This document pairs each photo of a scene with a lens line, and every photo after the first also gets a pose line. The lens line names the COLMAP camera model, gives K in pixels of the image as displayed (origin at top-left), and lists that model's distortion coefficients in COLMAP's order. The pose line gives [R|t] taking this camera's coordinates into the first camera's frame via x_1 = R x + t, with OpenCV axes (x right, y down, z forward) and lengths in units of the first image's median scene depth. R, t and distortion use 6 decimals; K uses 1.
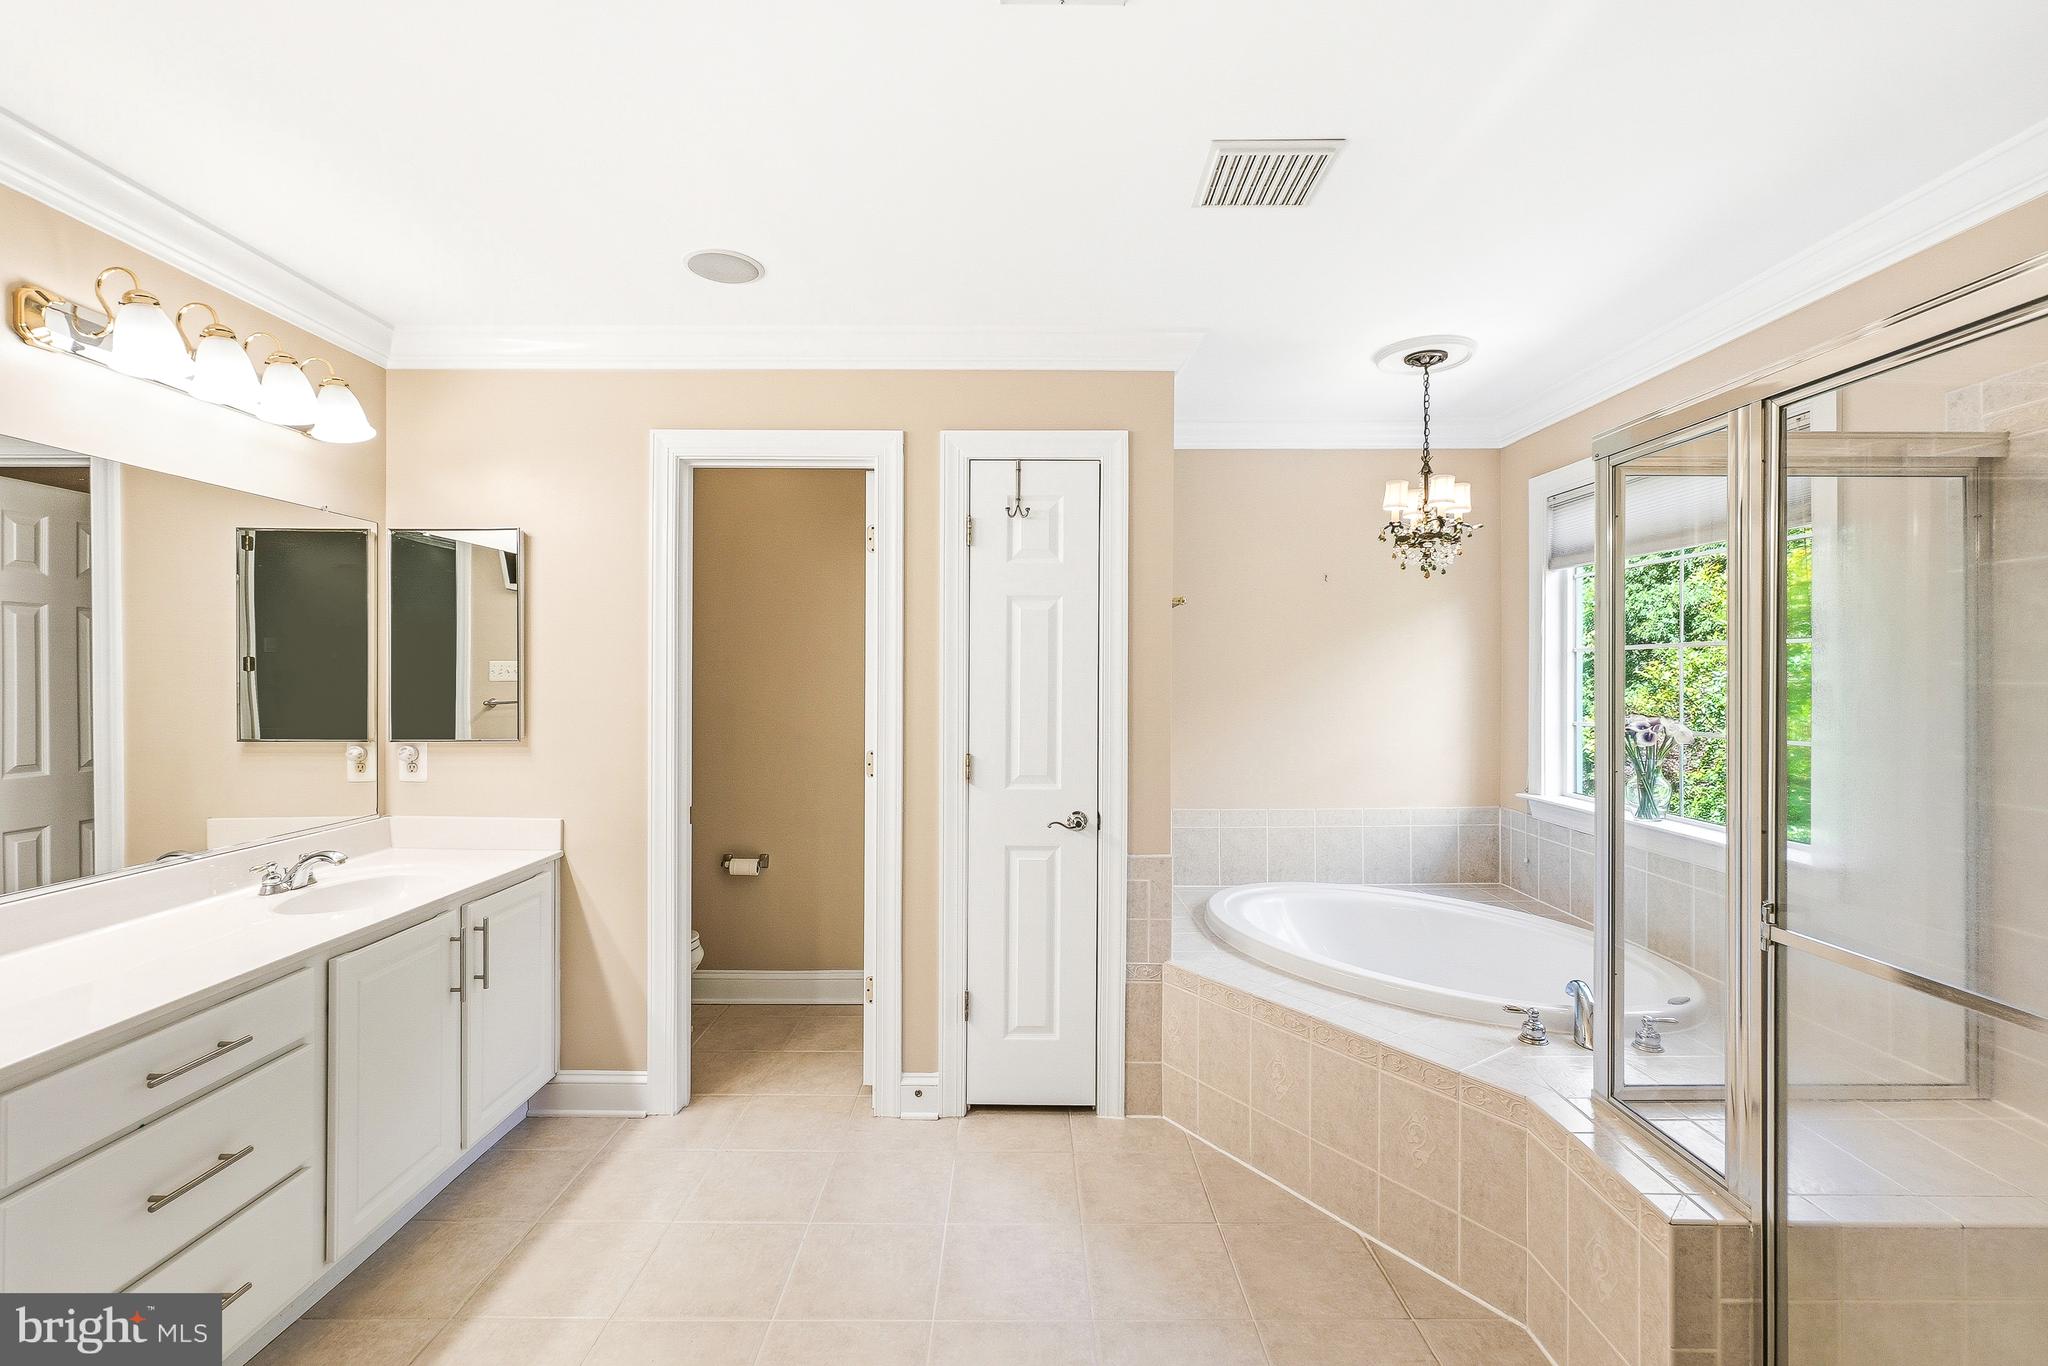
lens RADIAL K [[890.0, 0, 1018.3], [0, 890.0, 679.1], [0, 0, 1]] dist [-0.013350, 0.003287]
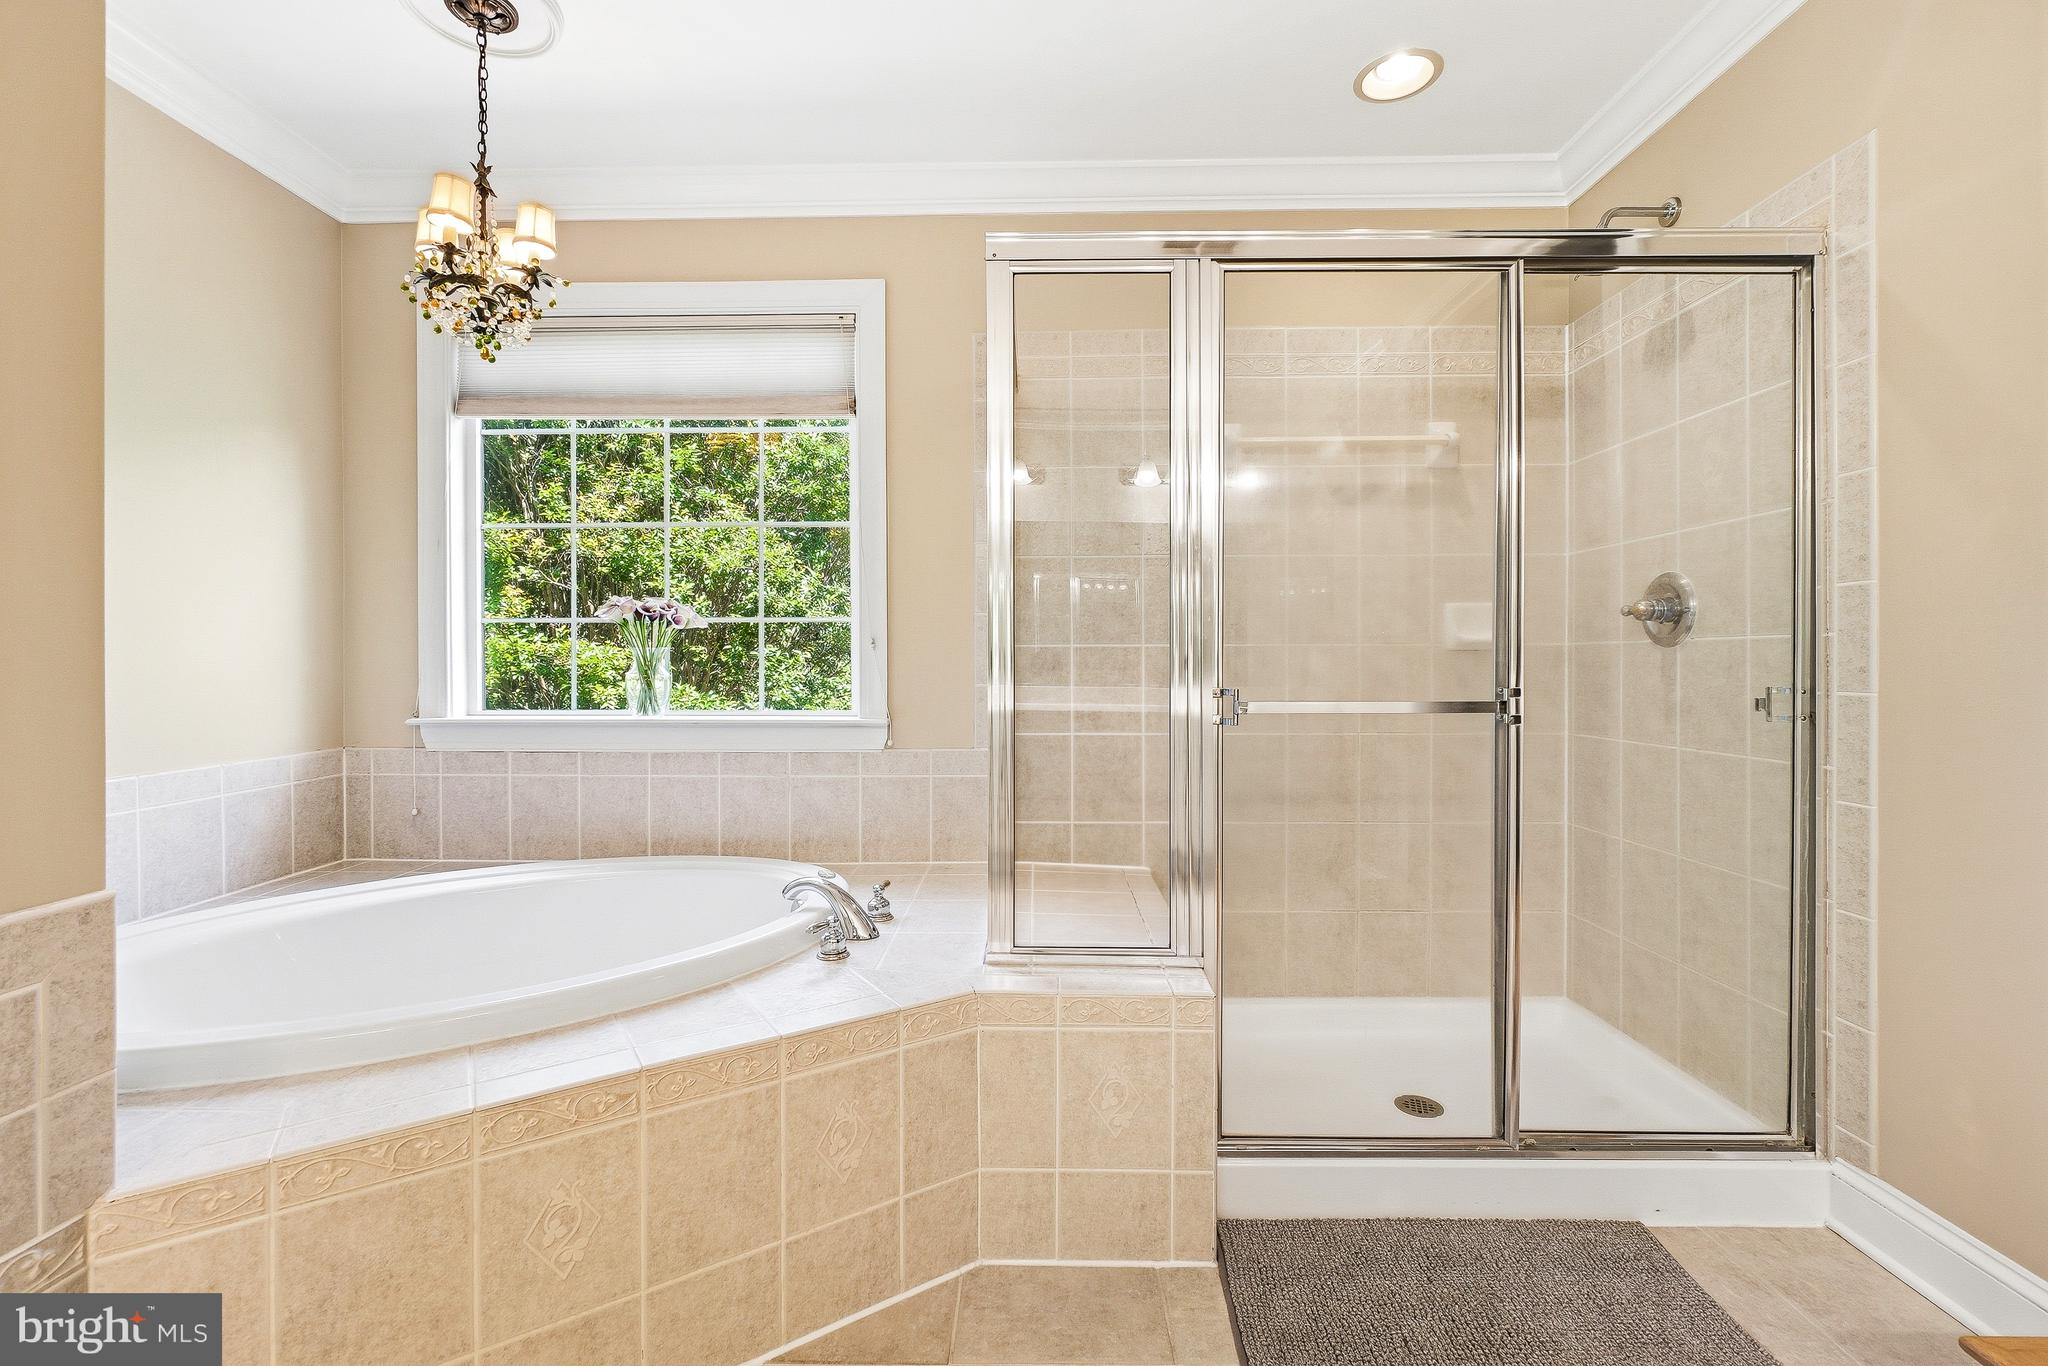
lens RADIAL K [[890.0, 0, 1019.8], [0, 890.0, 666.2], [0, 0, 1]] dist [-0.013350, 0.003287]
pose [[0.014545, -0.007365, 0.999867, -0.183565], [0.006168, 0.999955, 0.007276, 0.111664], [-0.999875, 0.006061, 0.014589, 0.658372]]
